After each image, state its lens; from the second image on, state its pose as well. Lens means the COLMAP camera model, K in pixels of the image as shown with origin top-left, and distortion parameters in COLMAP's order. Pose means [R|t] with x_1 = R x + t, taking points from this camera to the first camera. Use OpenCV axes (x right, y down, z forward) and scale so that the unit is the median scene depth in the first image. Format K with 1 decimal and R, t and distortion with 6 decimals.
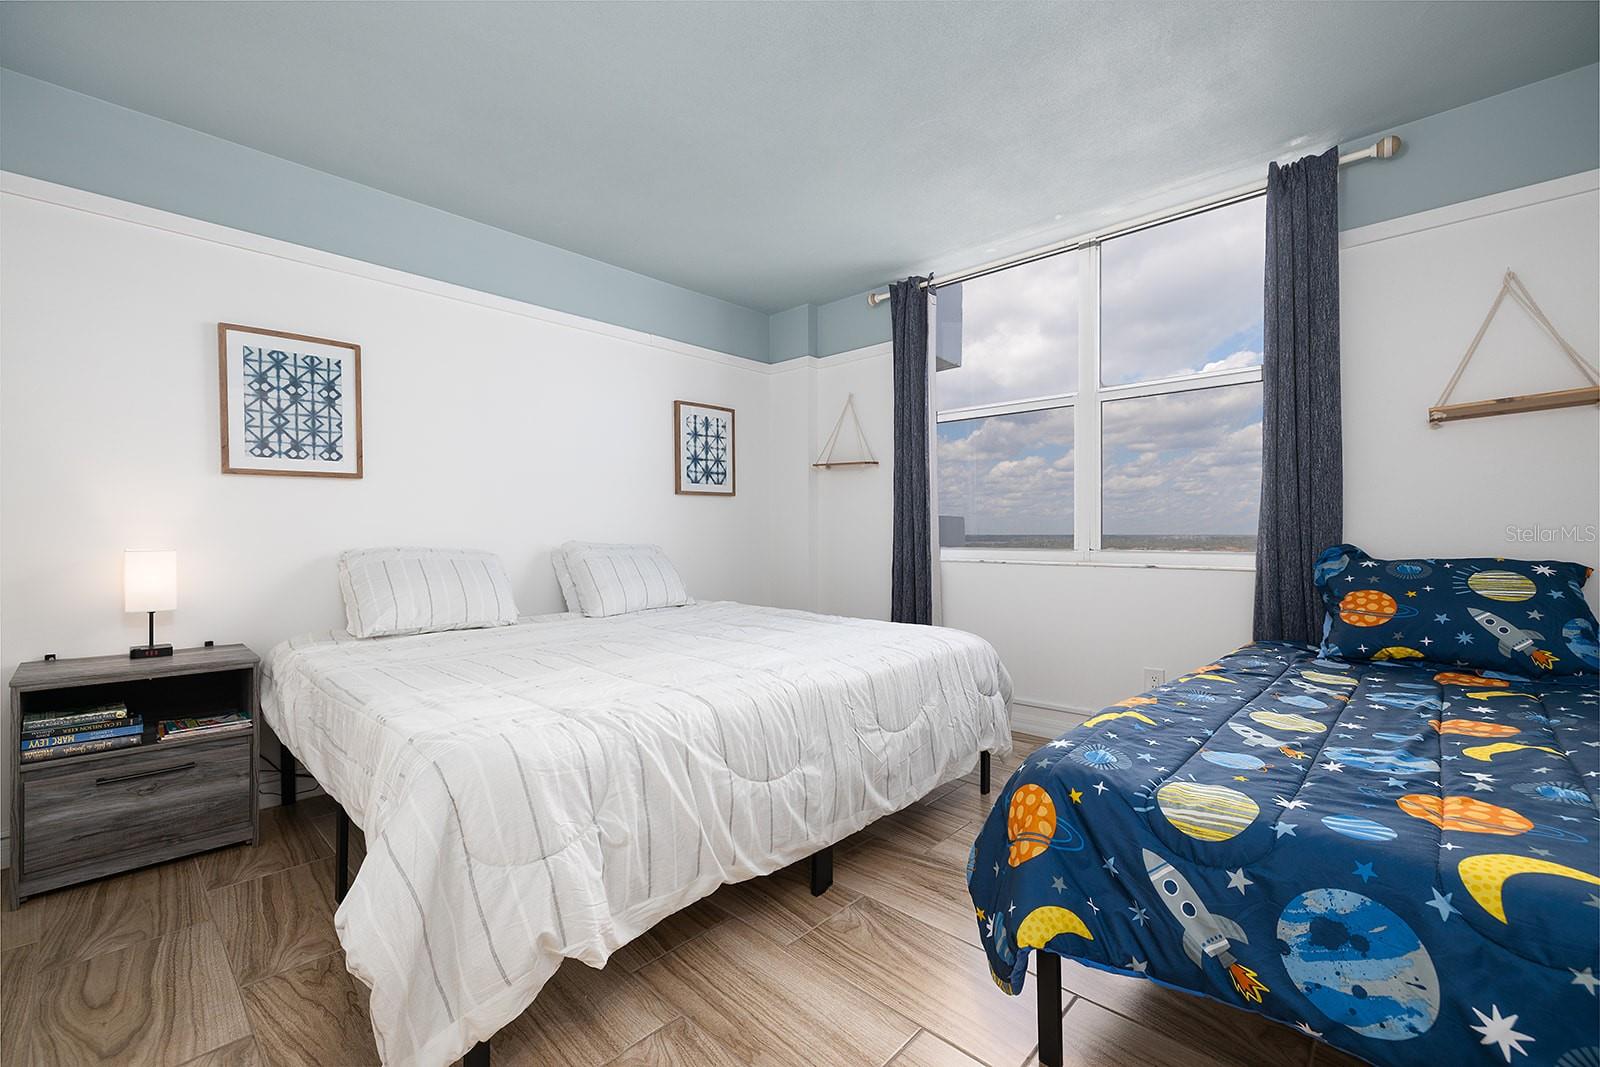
lens RADIAL K [[667.3, 0, 789.9], [0, 667.3, 540.8], [0, 0, 1]] dist [-0.000162, 0.000102]
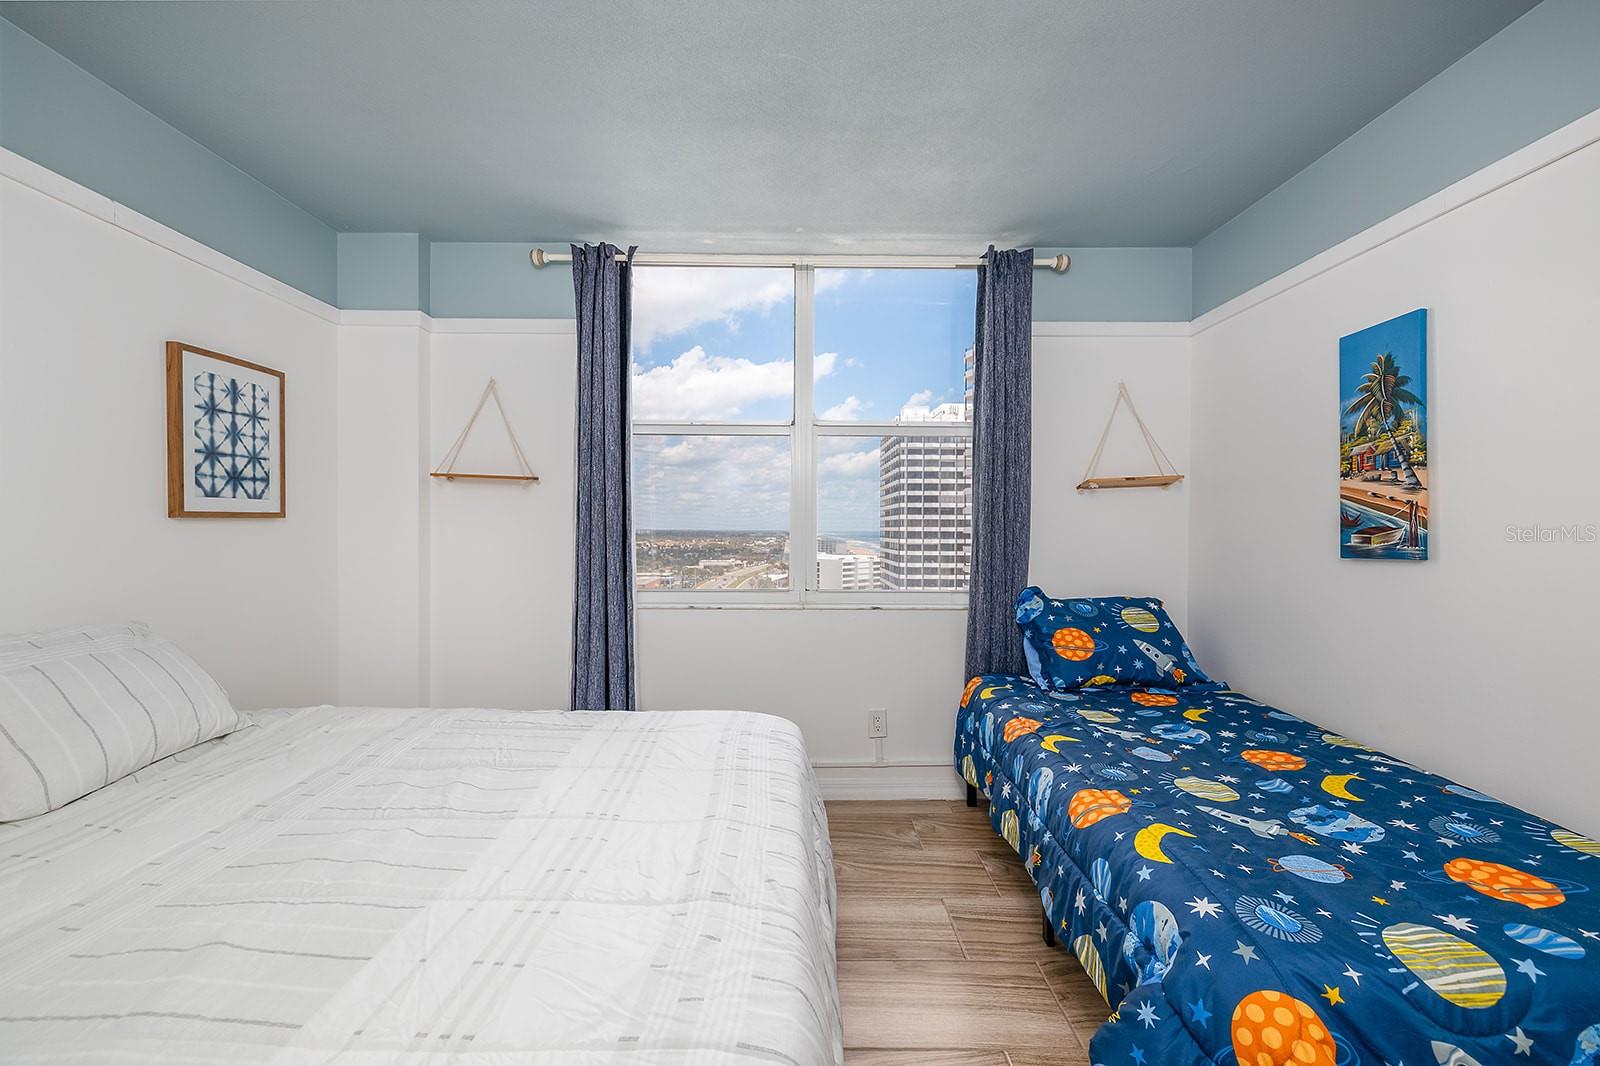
lens RADIAL K [[667.3, 0, 789.9], [0, 667.3, 540.3], [0, 0, 1]] dist [-0.000162, 0.000102]
pose [[0.716969, -0.010253, 0.697030, -0.192759], [0.003087, 0.999929, 0.011533, -0.057683], [-0.697098, -0.006118, 0.716950, 0.281186]]
